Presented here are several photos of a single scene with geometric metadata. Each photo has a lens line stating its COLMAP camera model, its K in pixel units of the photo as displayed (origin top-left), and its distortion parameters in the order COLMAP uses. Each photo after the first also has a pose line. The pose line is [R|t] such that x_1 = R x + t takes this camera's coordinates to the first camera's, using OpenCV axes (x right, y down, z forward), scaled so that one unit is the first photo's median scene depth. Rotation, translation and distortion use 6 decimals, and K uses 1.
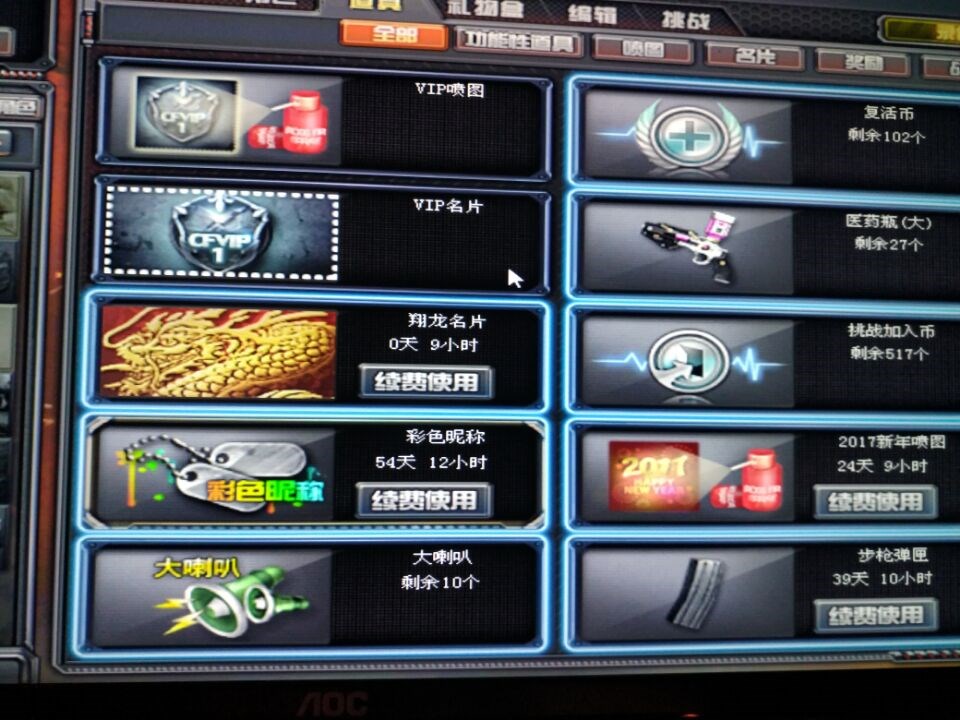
lens RADIAL K [[782.2, 0, 479.6], [0, 782.2, 351.2], [0, 0, 1]] dist [-0.015312, 0.001367]
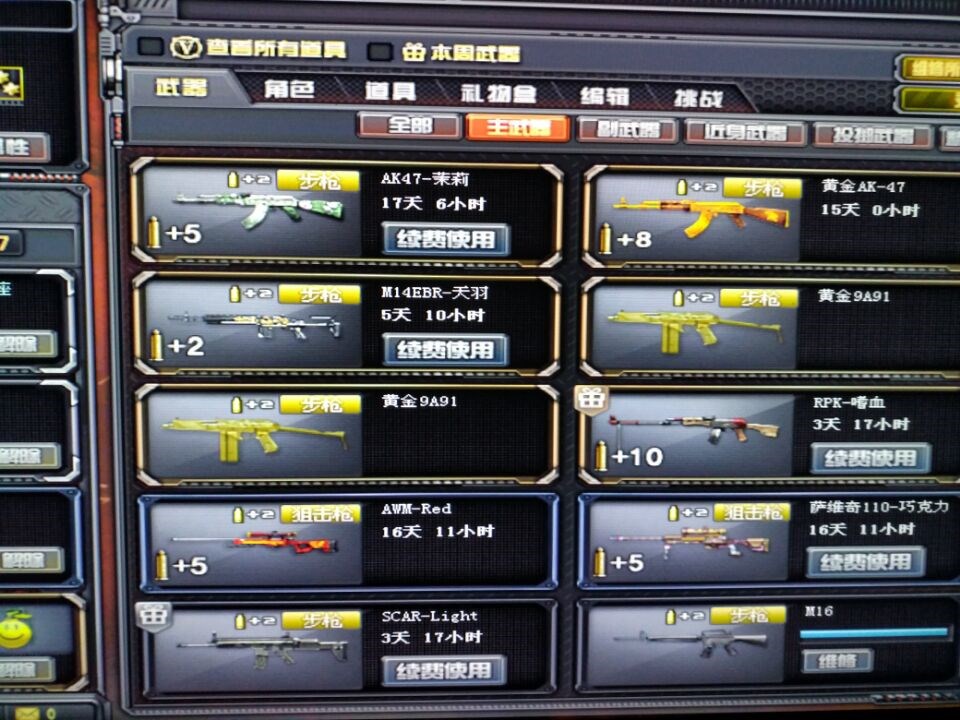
lens RADIAL K [[782.2, 0, 486.3], [0, 782.2, 372.5], [0, 0, 1]] dist [-0.015312, 0.001367]
pose [[0.999096, -0.001870, -0.042460, 0.034156], [0.006884, 0.992959, 0.118257, -0.199810], [0.041940, -0.118442, 0.992075, -0.053777]]
